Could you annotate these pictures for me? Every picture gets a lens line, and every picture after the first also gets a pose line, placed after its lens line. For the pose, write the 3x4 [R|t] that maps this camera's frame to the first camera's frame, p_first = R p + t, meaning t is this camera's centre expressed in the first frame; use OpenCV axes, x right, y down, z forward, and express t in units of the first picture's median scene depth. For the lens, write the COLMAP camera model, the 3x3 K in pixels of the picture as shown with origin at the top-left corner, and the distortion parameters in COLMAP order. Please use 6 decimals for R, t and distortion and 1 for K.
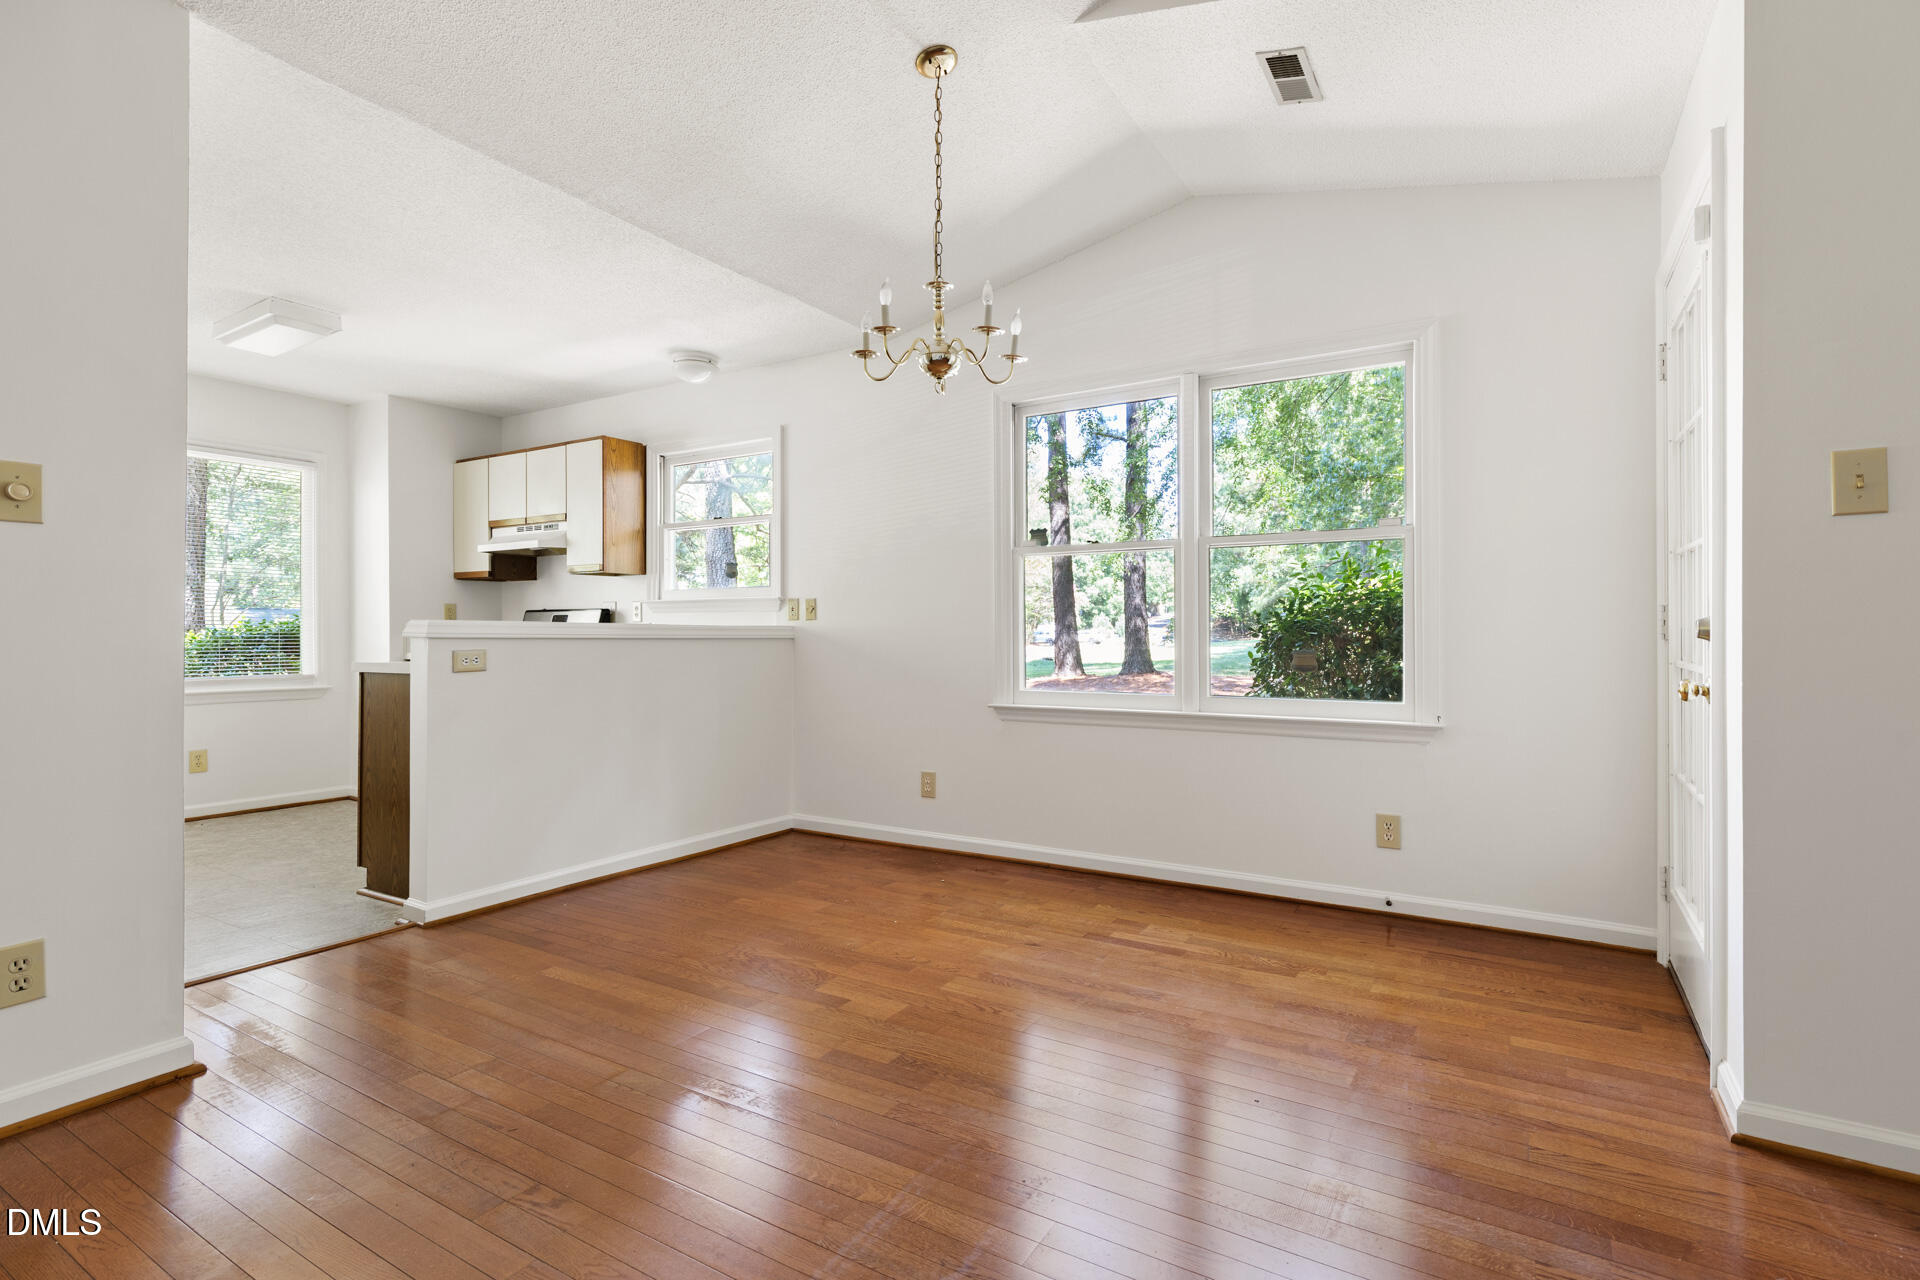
lens RADIAL K [[903.8, 0, 970.8], [0, 903.8, 629.6], [0, 0, 1]] dist [0.002609, -0.000826]
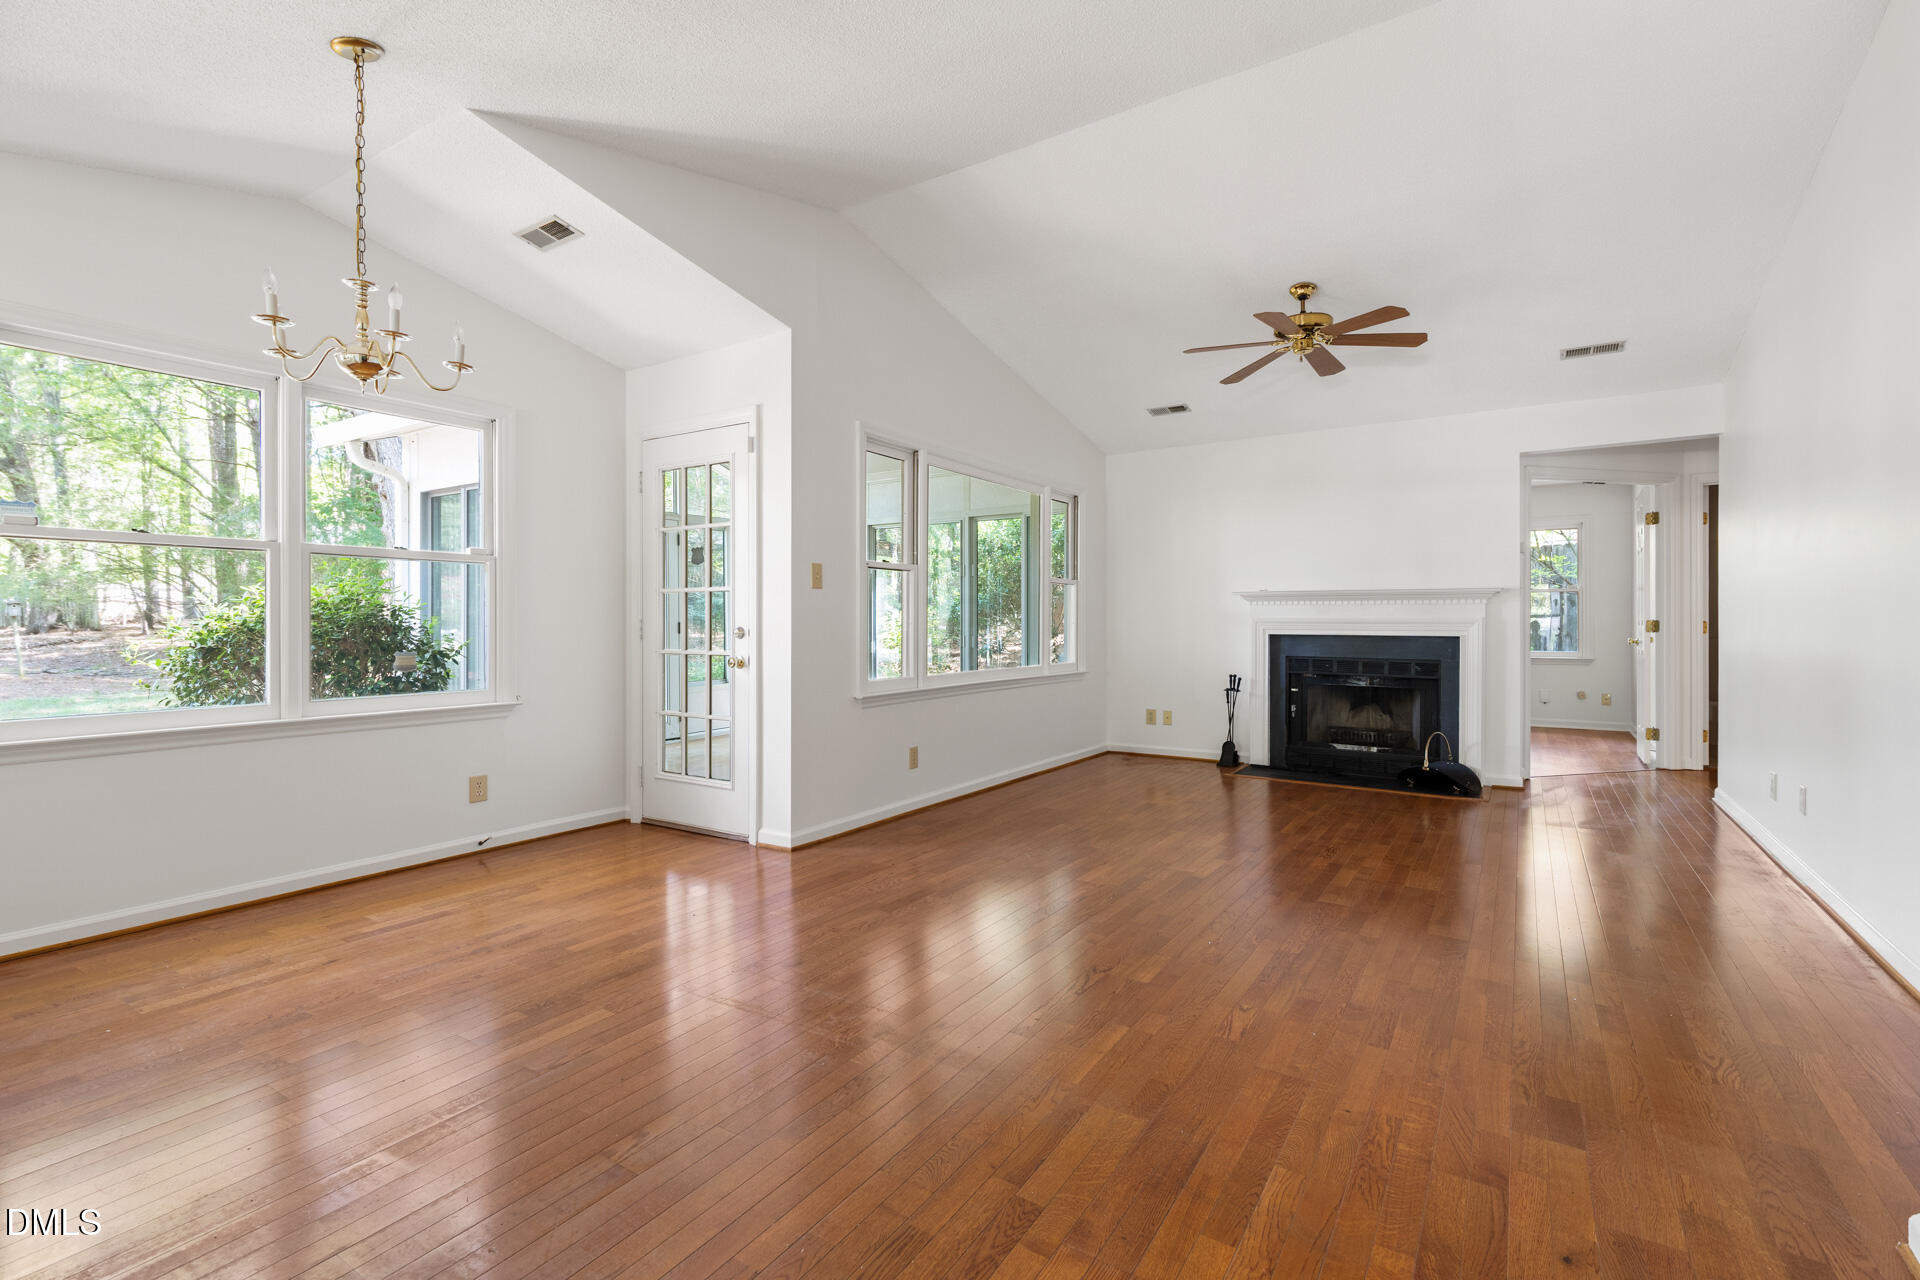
lens RADIAL K [[862.7, 0, 963.7], [0, 862.7, 624.6], [0, 0, 1]] dist [0.011228, -0.003336]
pose [[0.032060, -0.000434, 0.999486, -0.532363], [0.001927, 0.999998, 0.000372, -0.008167], [-0.999484, 0.001914, 0.032061, 0.184181]]
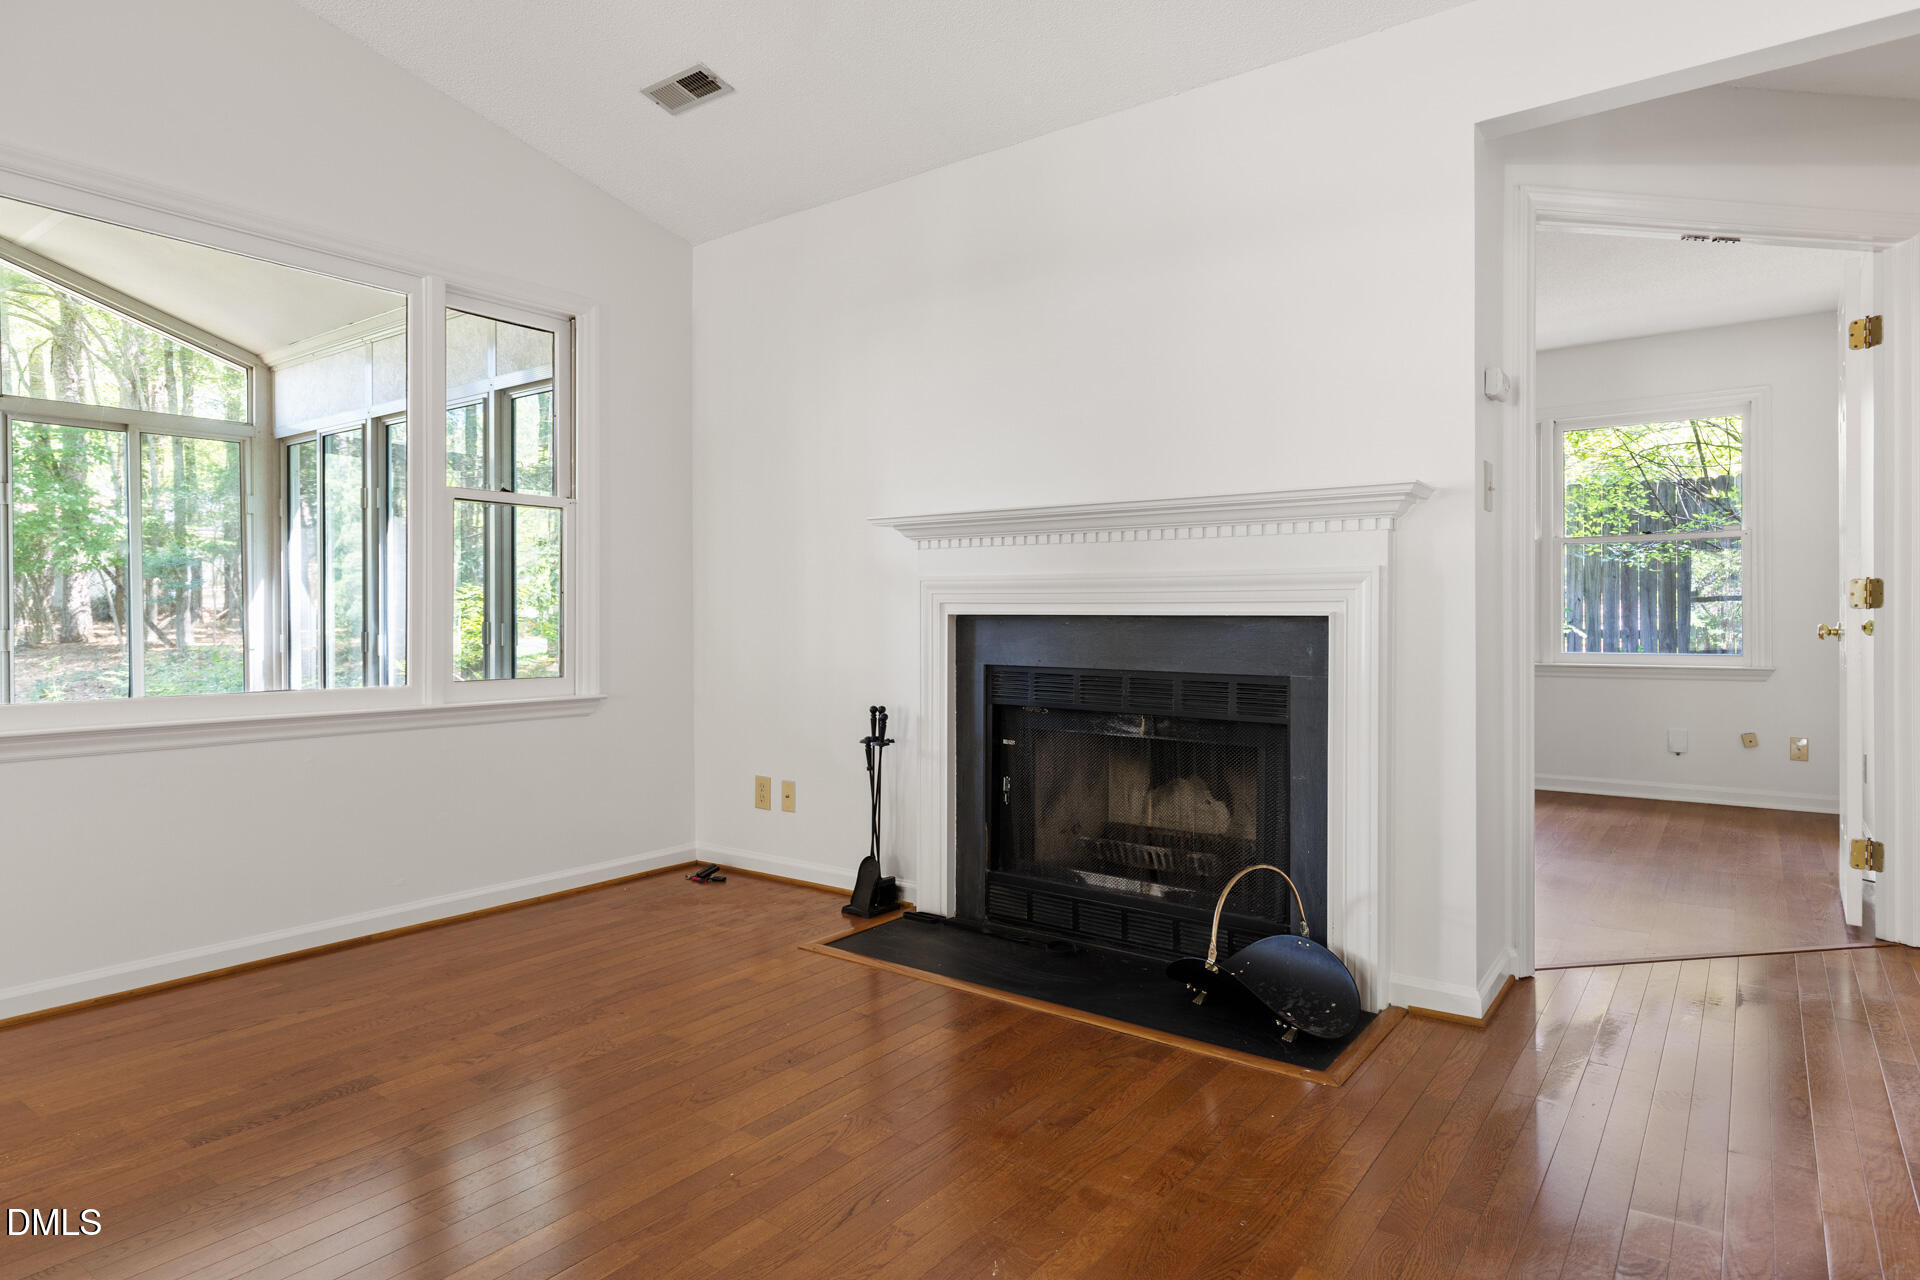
lens RADIAL K [[1082.5, 0, 969.7], [0, 1082.5, 622.1], [0, 0, 1]] dist [0.009009, 0.001315]
pose [[0.089491, -0.001316, 0.995987, 0.105854], [0.002931, 0.999995, 0.001058, 0.013086], [-0.995983, 0.002824, 0.089494, -0.335532]]
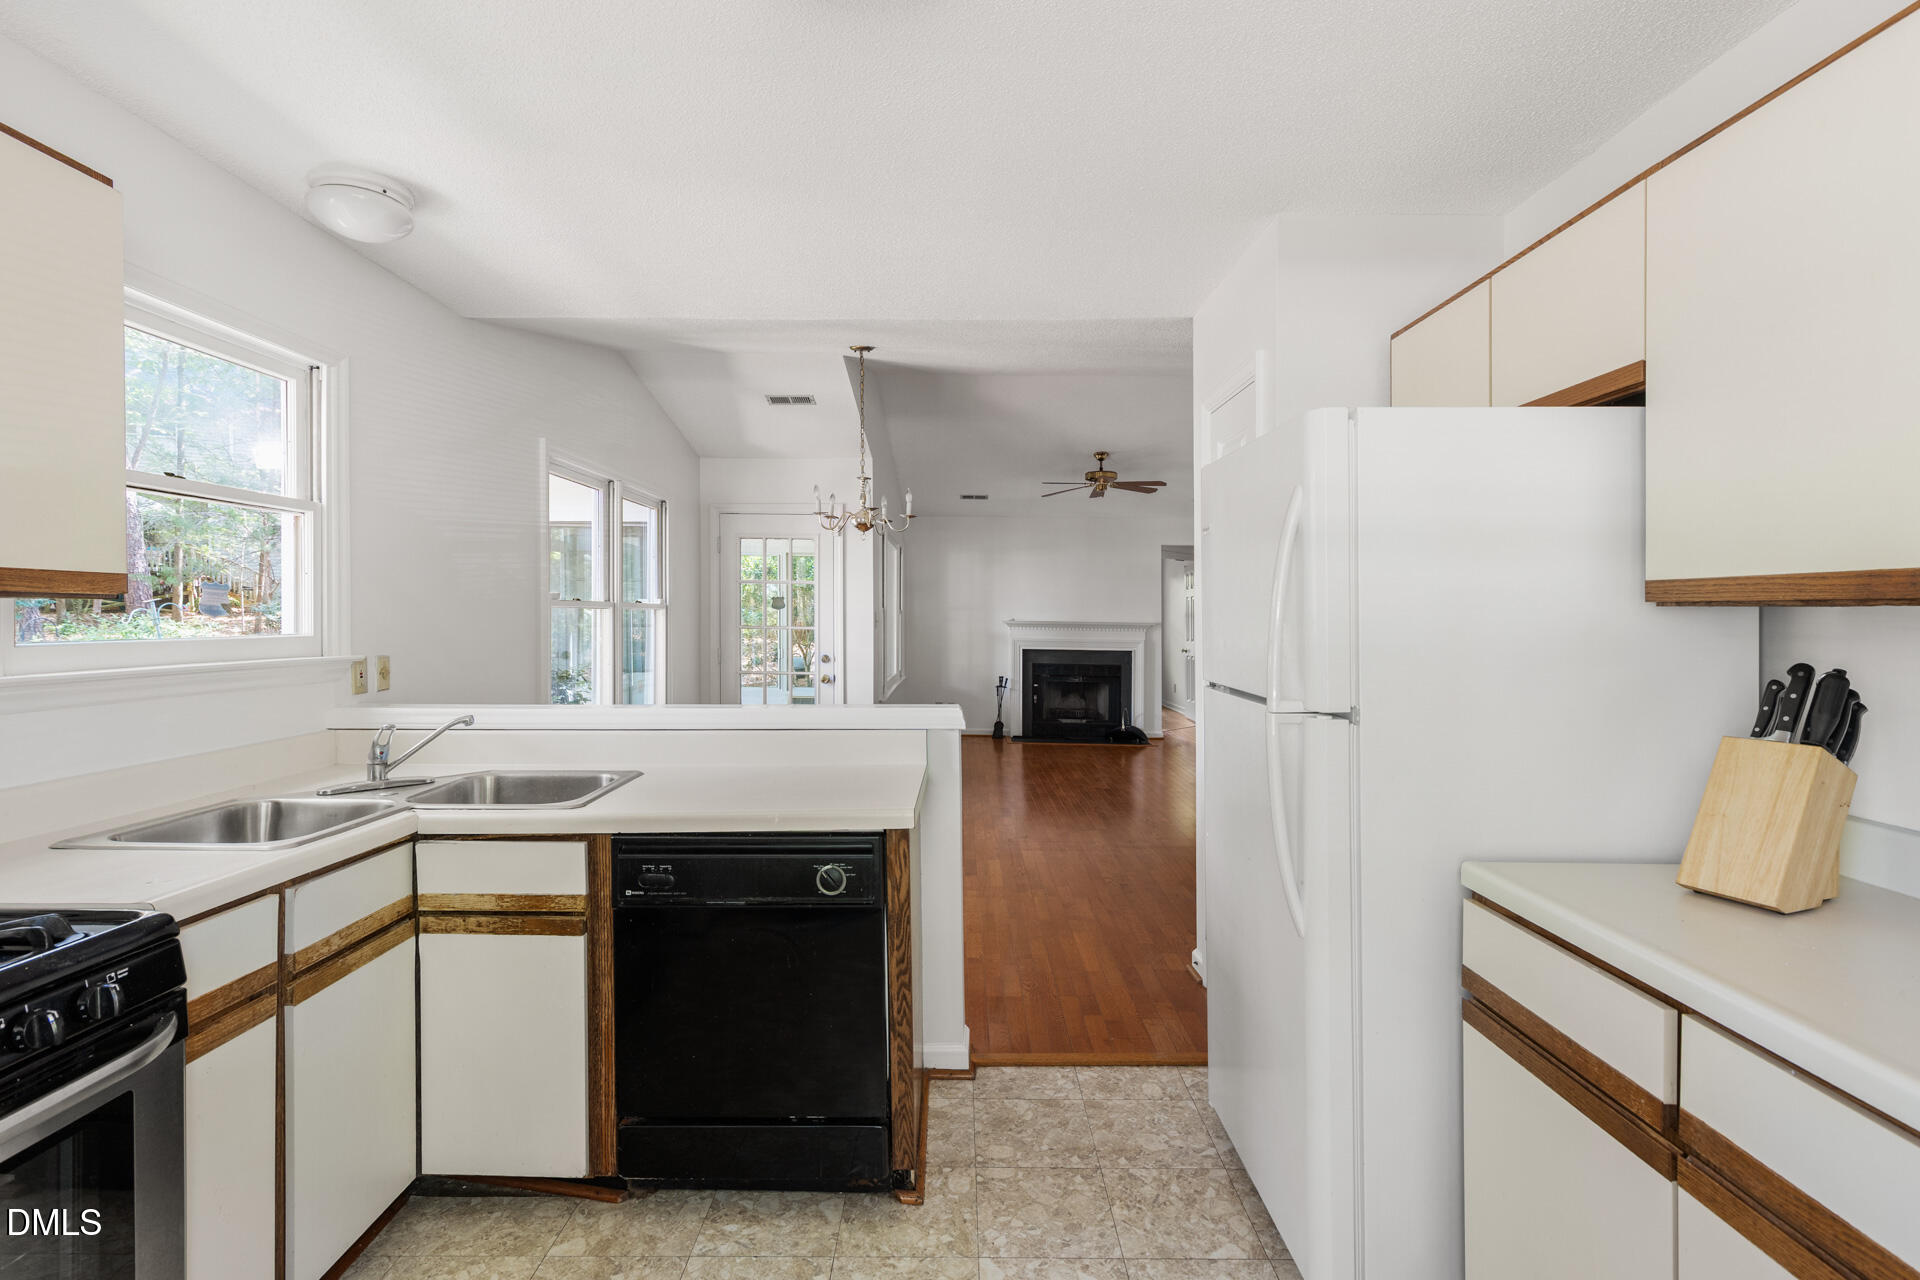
lens RADIAL K [[862.7, 0, 960.1], [0, 862.7, 624.0], [0, 0, 1]] dist [0.011228, -0.003336]
pose [[-0.510342, 0.000366, 0.859971, -0.861955], [-0.000105, 1.000000, -0.000488, -0.051615], [-0.859972, -0.000339, -0.510342, 0.936679]]
